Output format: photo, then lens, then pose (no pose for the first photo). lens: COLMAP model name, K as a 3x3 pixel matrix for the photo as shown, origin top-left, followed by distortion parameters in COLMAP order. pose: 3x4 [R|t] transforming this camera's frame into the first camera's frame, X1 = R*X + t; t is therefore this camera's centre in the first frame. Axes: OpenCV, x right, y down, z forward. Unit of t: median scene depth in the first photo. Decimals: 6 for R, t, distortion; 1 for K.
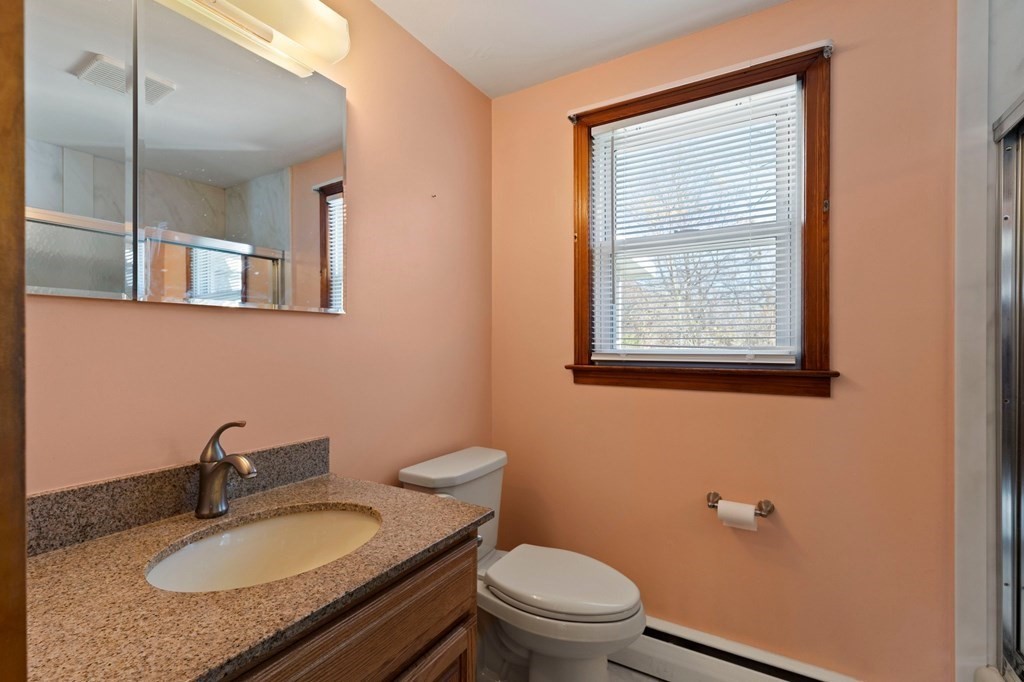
lens RADIAL K [[465.3, 0, 503.8], [0, 465.3, 343.5], [0, 0, 1]] dist [0.005843, -0.001675]
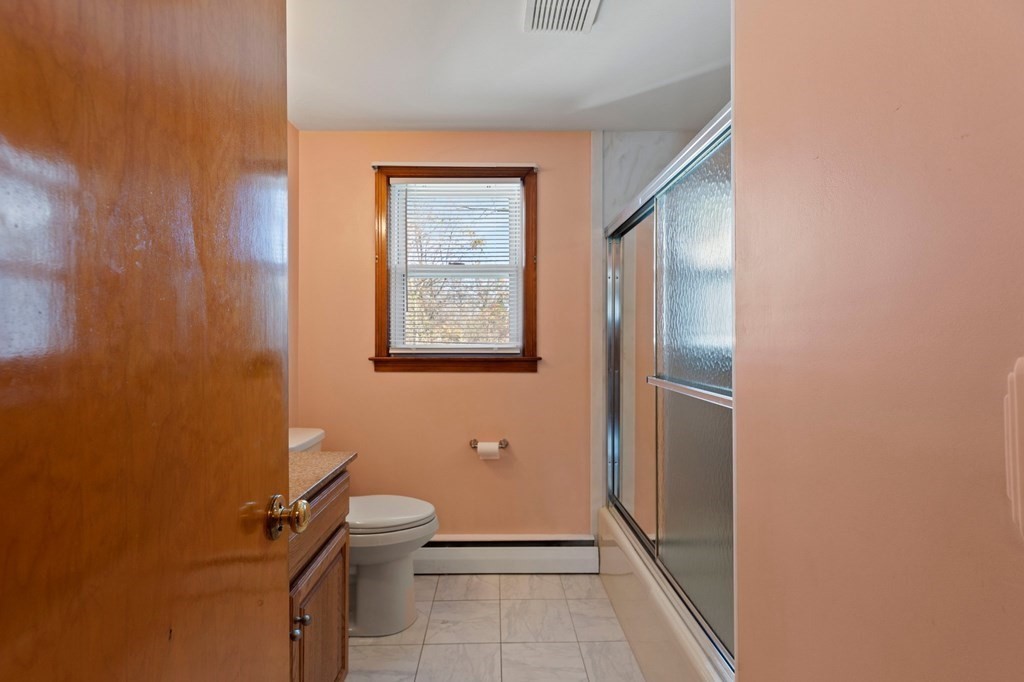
lens RADIAL K [[465.3, 0, 511.6], [0, 465.3, 339.4], [0, 0, 1]] dist [0.005843, -0.001675]
pose [[0.839493, 0.001204, 0.543370, -0.270536], [-0.000777, 0.999999, -0.001015, -0.002734], [-0.543371, 0.000430, 0.839493, -0.337452]]
